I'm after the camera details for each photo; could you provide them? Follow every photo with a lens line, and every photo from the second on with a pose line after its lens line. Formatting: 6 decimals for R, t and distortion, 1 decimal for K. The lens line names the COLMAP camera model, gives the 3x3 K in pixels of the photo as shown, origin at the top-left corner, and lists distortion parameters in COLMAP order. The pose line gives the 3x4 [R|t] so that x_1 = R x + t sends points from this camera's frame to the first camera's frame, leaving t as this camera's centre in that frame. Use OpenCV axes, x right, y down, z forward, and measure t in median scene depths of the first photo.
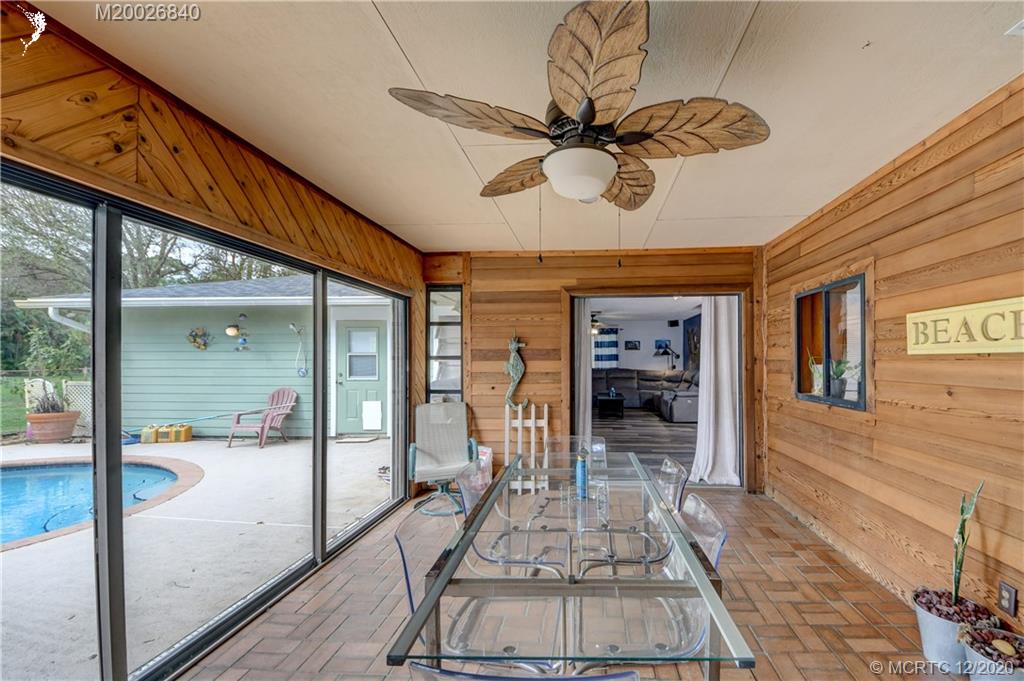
lens RADIAL K [[412.8, 0, 535.9], [0, 412.8, 363.8], [0, 0, 1]] dist [-0.020485, -0.002077]
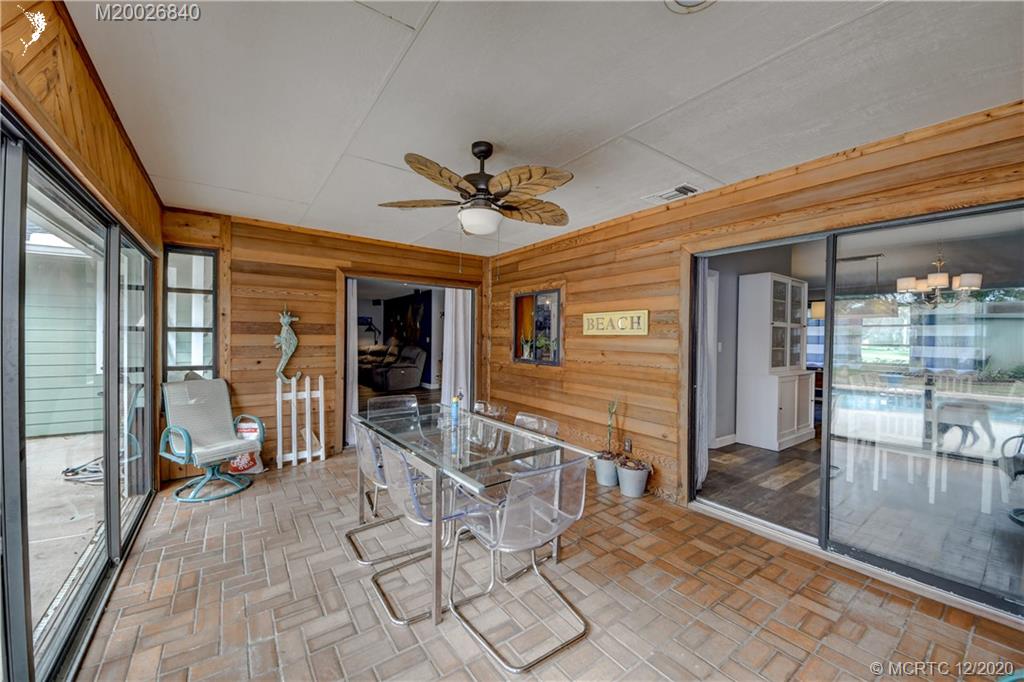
lens RADIAL K [[399.1, 0, 510.4], [0, 399.1, 340.6], [0, 0, 1]] dist [-0.014781, -0.002003]
pose [[0.745294, 0.005244, 0.666715, -0.311944], [-0.007534, 0.999971, 0.000557, 0.003243], [-0.666693, -0.005438, 0.745312, -0.092607]]
